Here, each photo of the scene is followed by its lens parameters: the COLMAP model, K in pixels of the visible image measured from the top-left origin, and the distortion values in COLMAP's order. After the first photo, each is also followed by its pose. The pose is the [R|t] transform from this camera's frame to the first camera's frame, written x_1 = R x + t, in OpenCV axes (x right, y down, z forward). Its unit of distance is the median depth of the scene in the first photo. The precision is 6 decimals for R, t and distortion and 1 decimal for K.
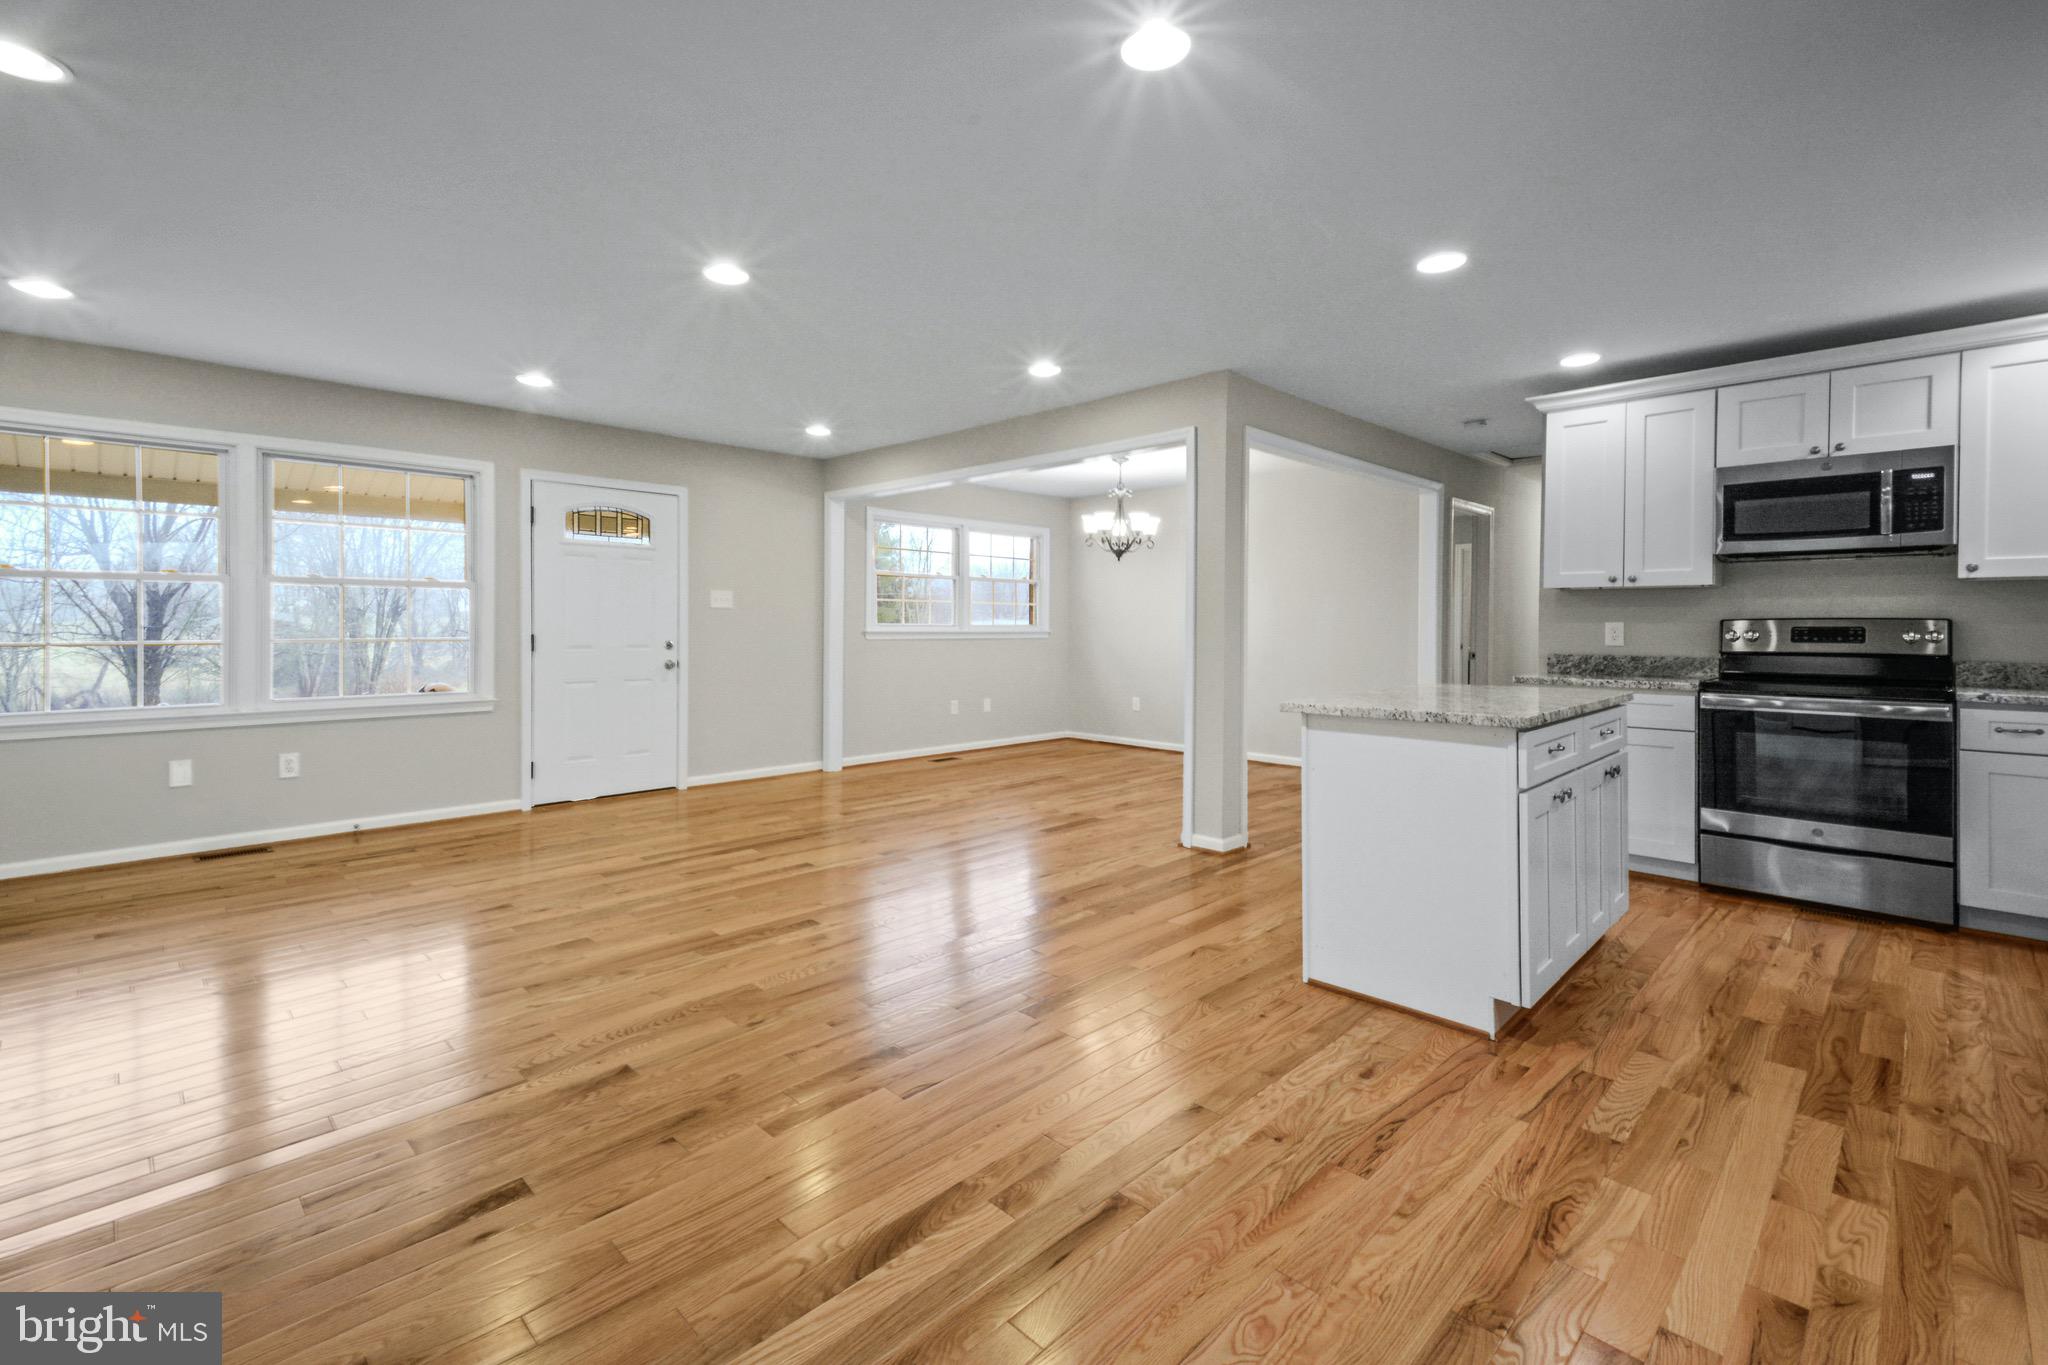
lens RADIAL K [[906.6, 0, 1023.3], [0, 906.6, 617.3], [0, 0, 1]] dist [0.020620, -0.003651]
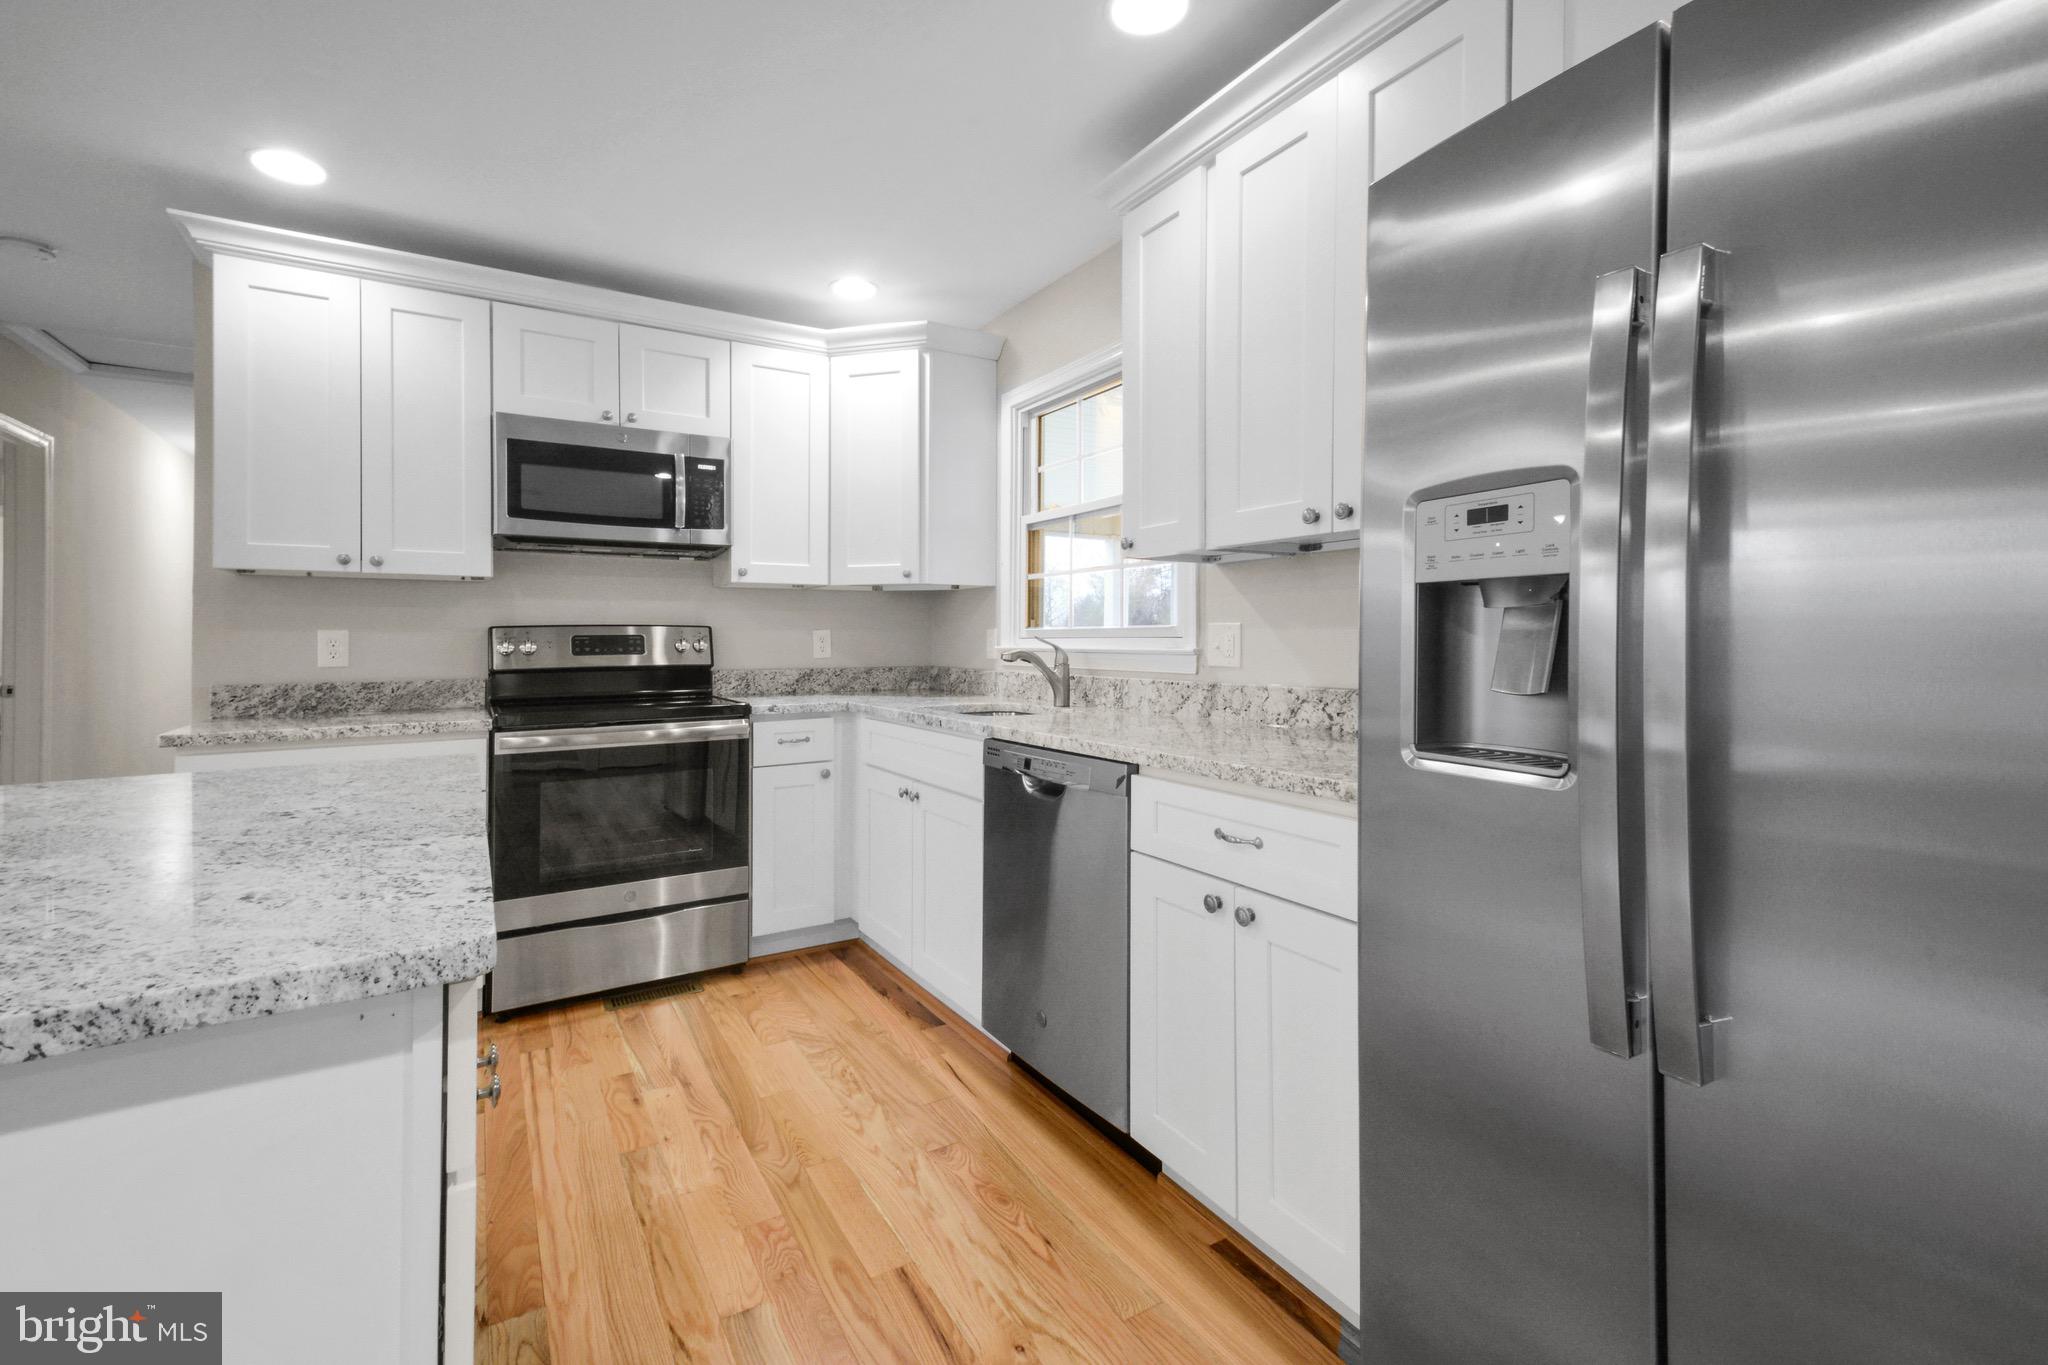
lens RADIAL K [[906.6, 0, 1027.2], [0, 906.6, 639.9], [0, 0, 1]] dist [0.020620, -0.003651]
pose [[0.253232, -0.005378, 0.967391, 0.177193], [-0.000027, 0.999985, 0.005566, 0.009807], [-0.967406, -0.001436, 0.253228, 0.429525]]
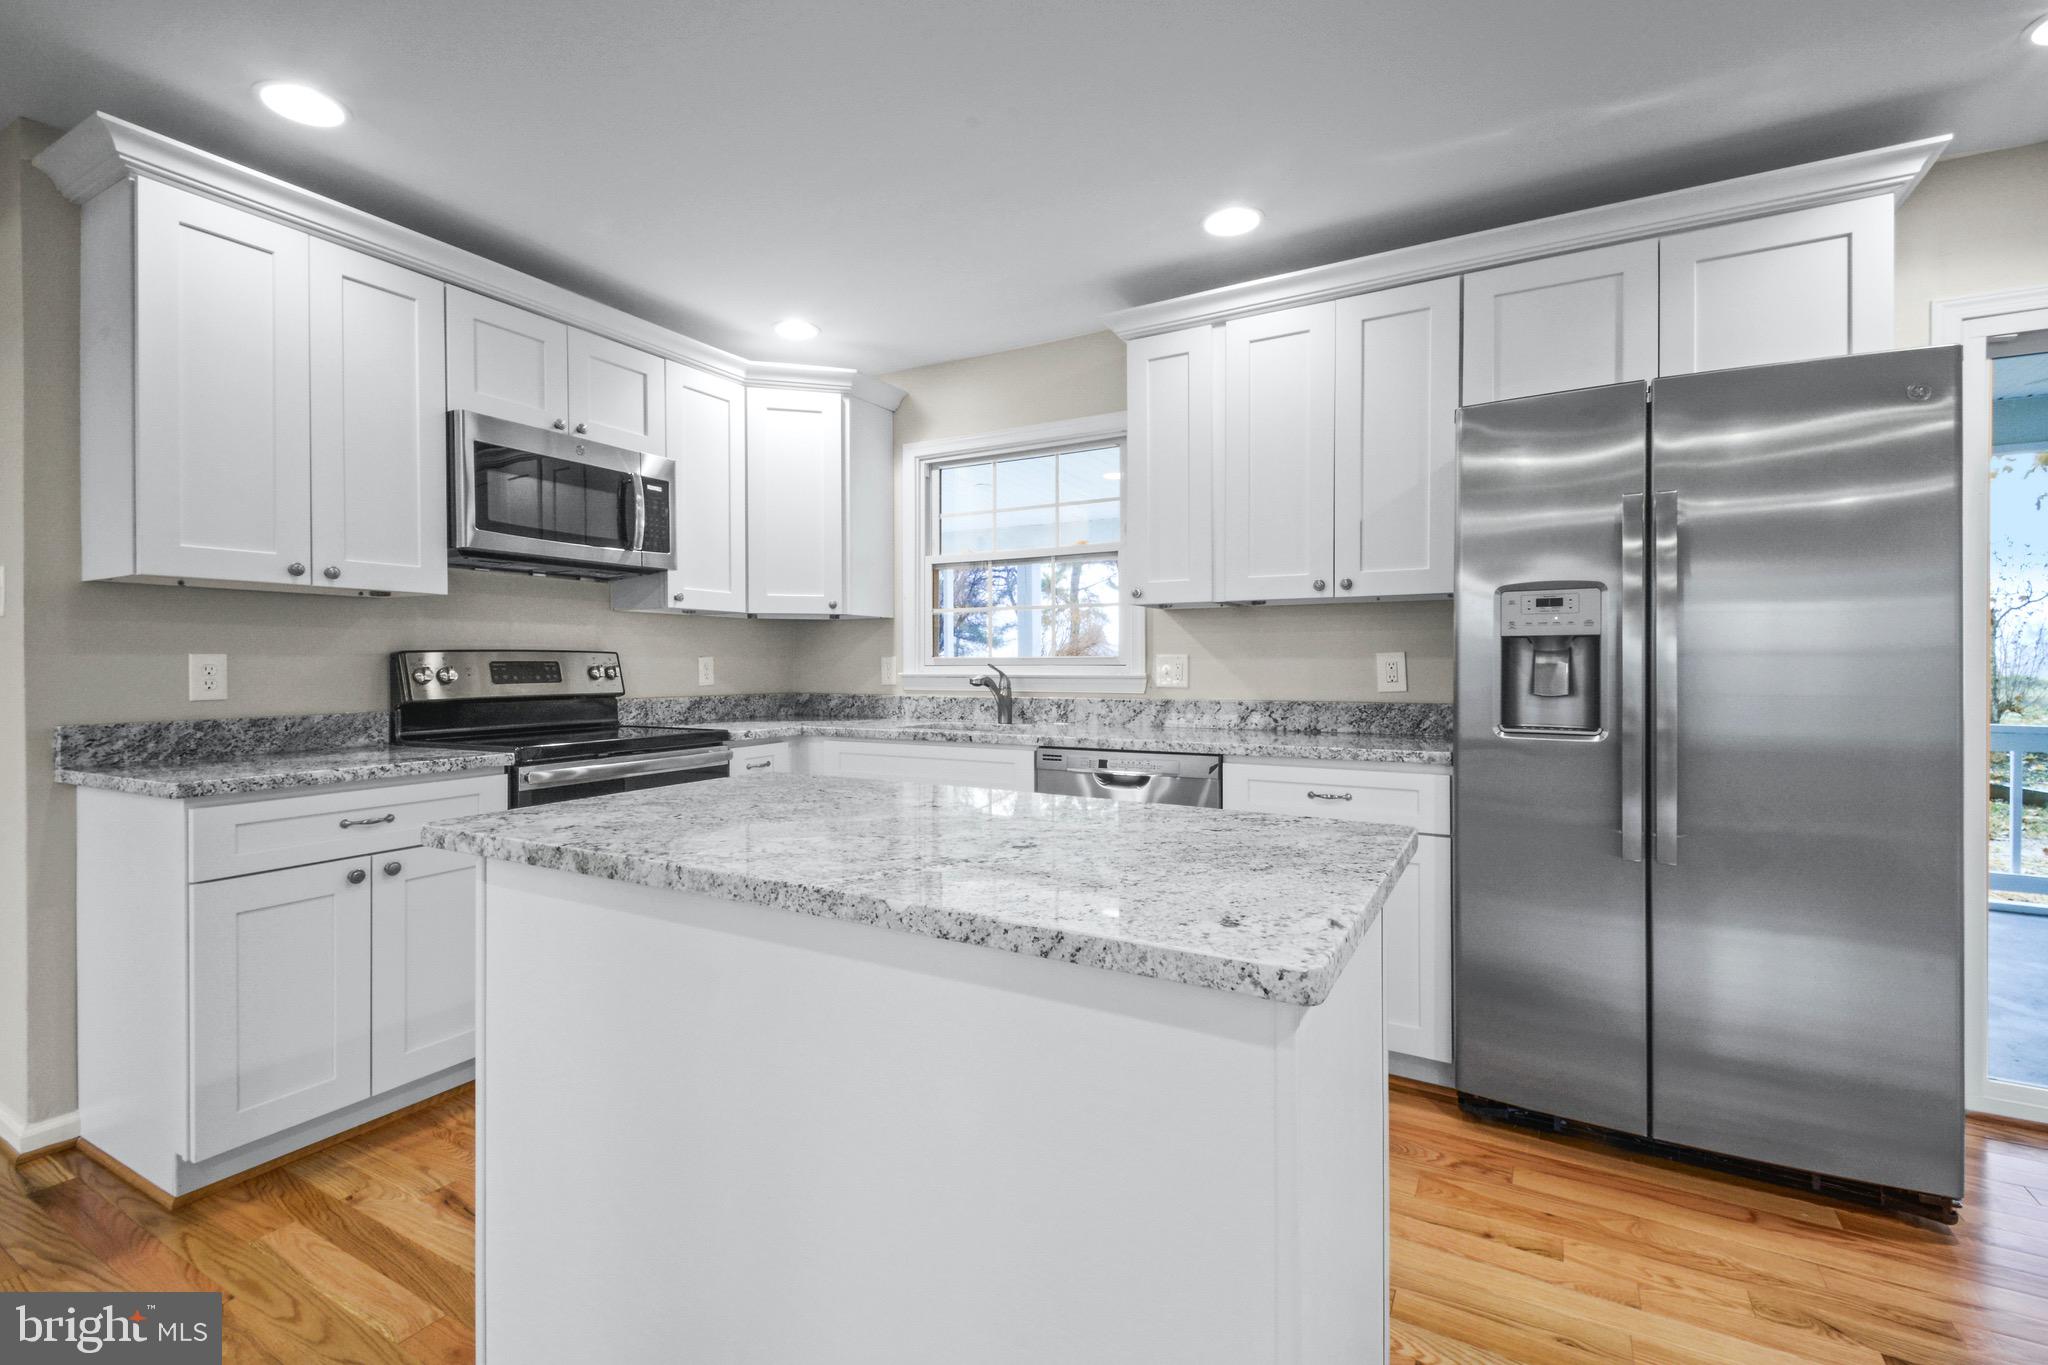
lens RADIAL K [[906.6, 0, 1057.3], [0, 906.6, 663.1], [0, 0, 1]] dist [0.020620, -0.003651]
pose [[-0.256696, -0.000525, 0.966492, 0.039942], [-0.003696, 0.999993, -0.000439, 0.010299], [-0.966485, -0.003685, -0.256696, 0.776968]]
